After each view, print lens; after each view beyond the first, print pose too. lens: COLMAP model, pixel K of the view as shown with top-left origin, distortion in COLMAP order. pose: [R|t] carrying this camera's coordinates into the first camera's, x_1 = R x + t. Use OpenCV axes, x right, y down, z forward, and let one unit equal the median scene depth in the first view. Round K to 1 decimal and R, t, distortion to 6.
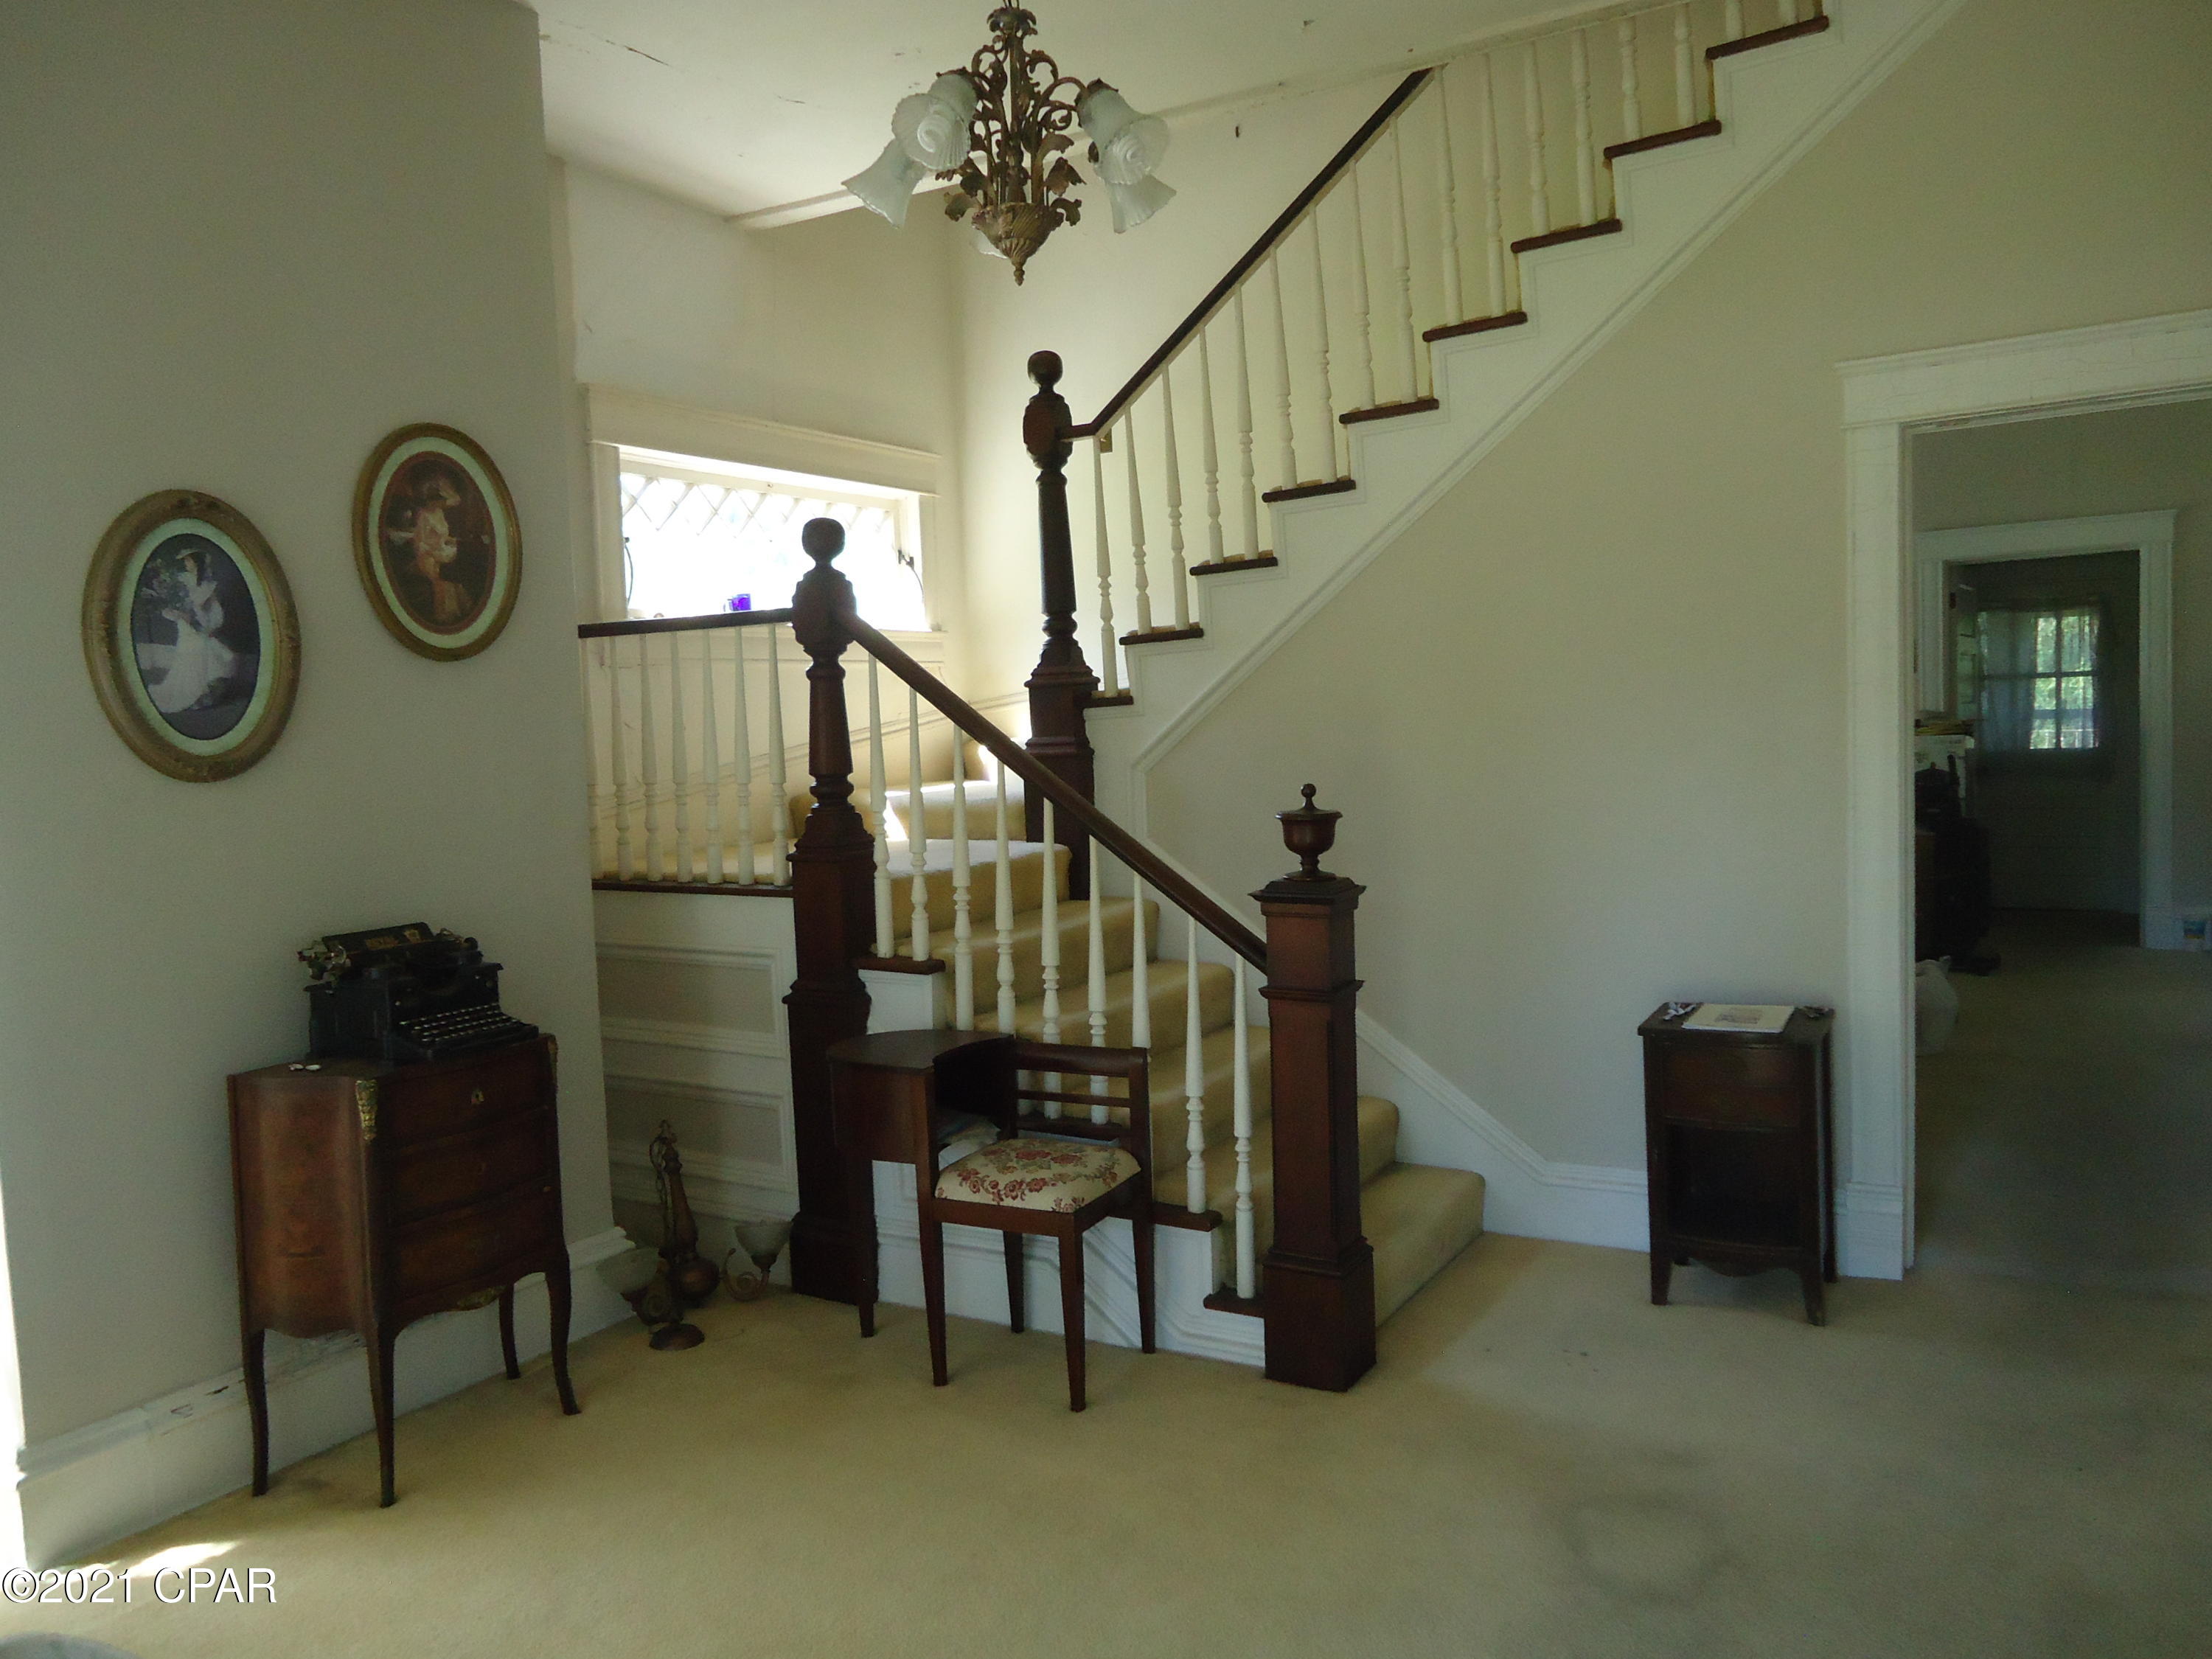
lens RADIAL K [[1637.2, 0, 1106.3], [0, 1637.2, 824.5], [0, 0, 1]] dist [-0.014061, -0.001673]
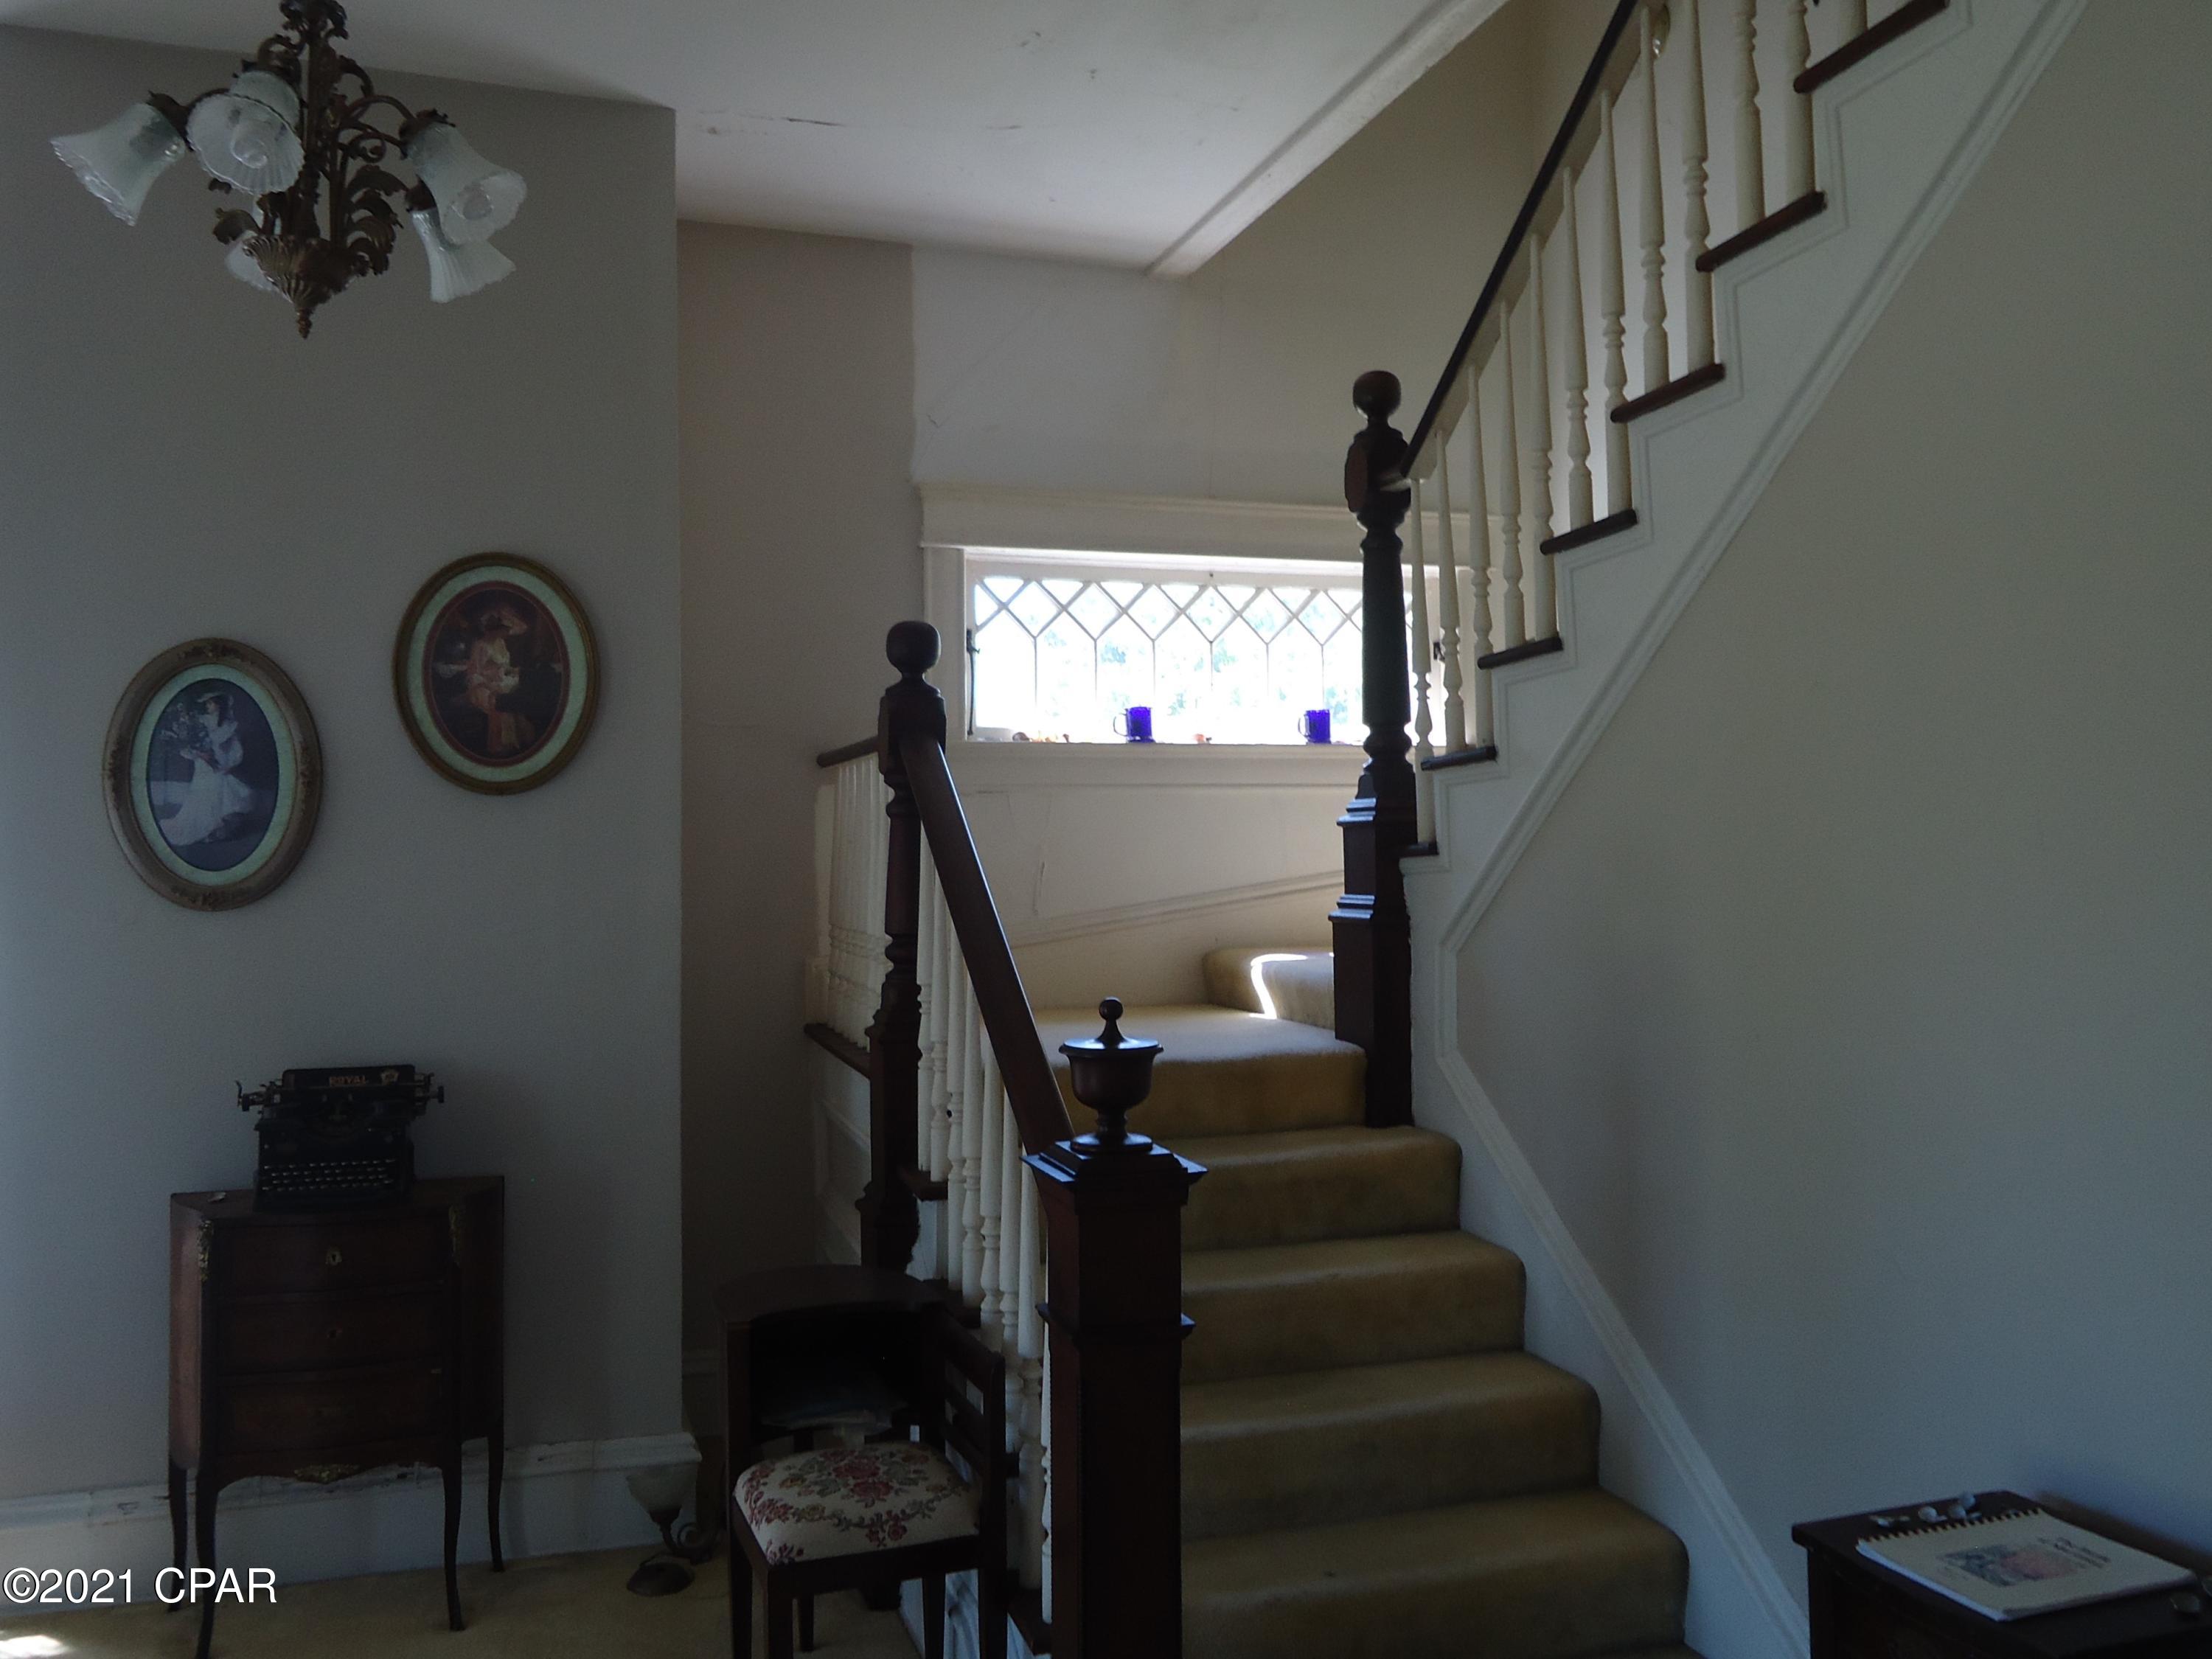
lens RADIAL K [[1803.3, 0, 1105.0], [0, 1803.3, 828.5], [0, 0, 1]] dist [-0.015615, 0.008900]
pose [[0.740670, 0.019522, -0.671585, 0.591727], [-0.063010, 0.997191, -0.040505, -0.061766], [0.668907, 0.072317, 0.739820, 0.468826]]
